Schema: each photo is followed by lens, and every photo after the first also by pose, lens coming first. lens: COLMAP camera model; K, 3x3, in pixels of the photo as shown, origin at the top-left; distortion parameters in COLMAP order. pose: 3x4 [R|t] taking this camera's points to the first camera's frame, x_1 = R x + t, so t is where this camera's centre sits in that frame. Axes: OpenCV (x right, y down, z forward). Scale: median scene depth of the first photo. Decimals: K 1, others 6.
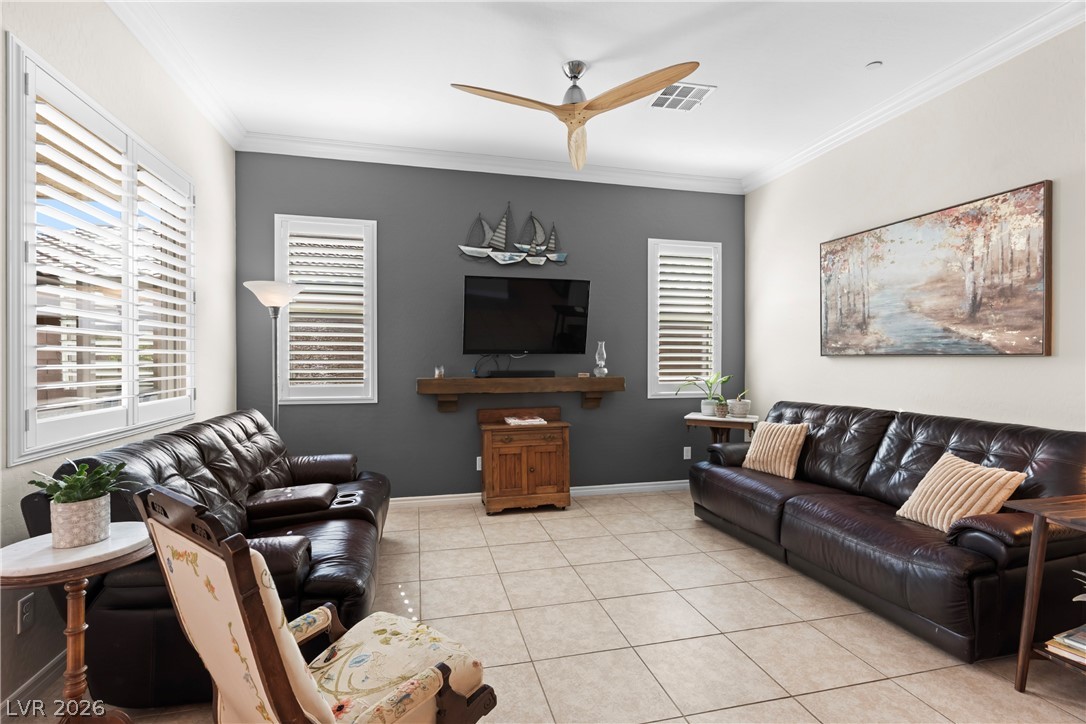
lens RADIAL K [[513.7, 0, 544.8], [0, 513.7, 359.5], [0, 0, 1]] dist [0.000016, 0.000947]
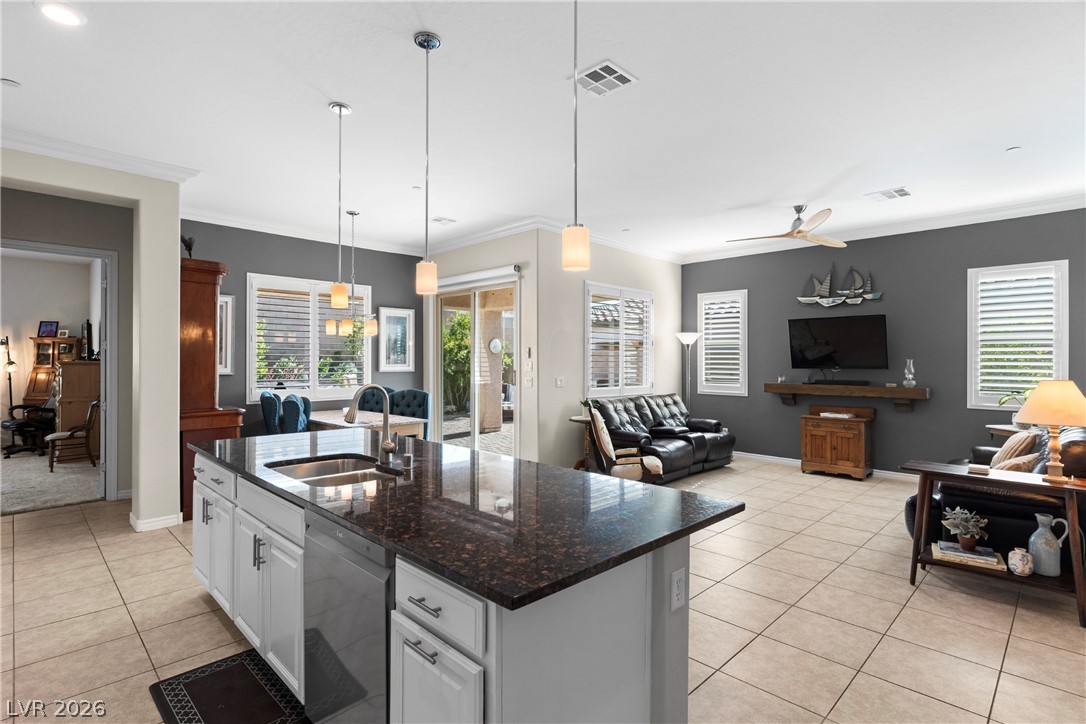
lens RADIAL K [[531.6, 0, 546.6], [0, 531.6, 358.5], [0, 0, 1]] dist [0.005759, -0.001804]
pose [[0.517609, -0.003058, -0.855612, 0.951653], [-0.006369, 0.999952, -0.007427, -0.026958], [0.855593, 0.009294, 0.517565, -0.546684]]
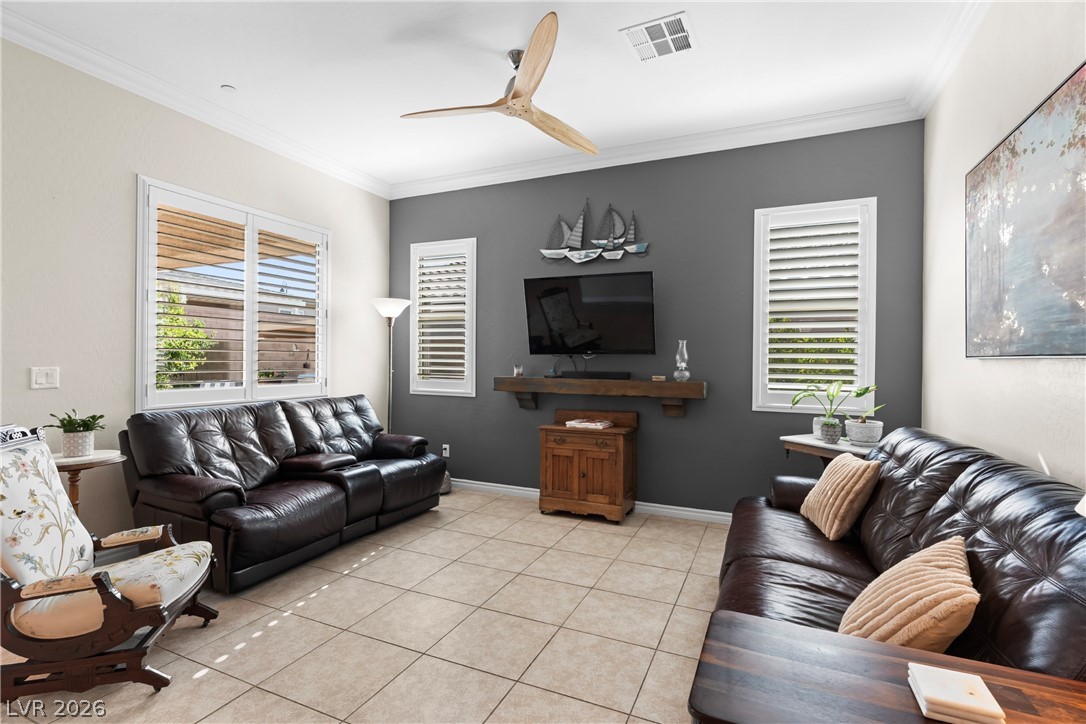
lens RADIAL K [[513.7, 0, 544.6], [0, 513.7, 359.9], [0, 0, 1]] dist [0.000016, 0.000947]
pose [[0.784620, 0.007768, -0.619929, 0.572173], [-0.009305, 0.999956, 0.000754, -0.000299], [0.619908, 0.005176, 0.784658, 0.226085]]
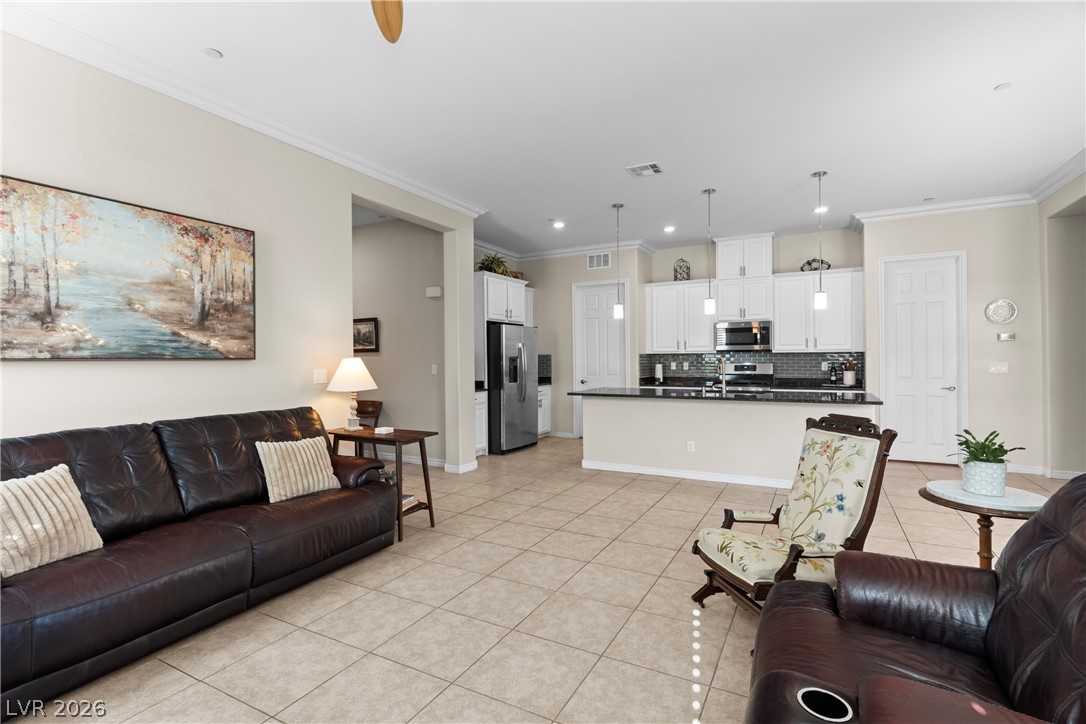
lens RADIAL K [[513.7, 0, 543.1], [0, 513.7, 359.5], [0, 0, 1]] dist [0.000016, 0.000947]
pose [[-0.736892, 0.003515, 0.676002, -0.363645], [0.008904, 0.999950, 0.004507, -0.004500], [-0.675952, 0.009340, -0.736886, 1.049537]]
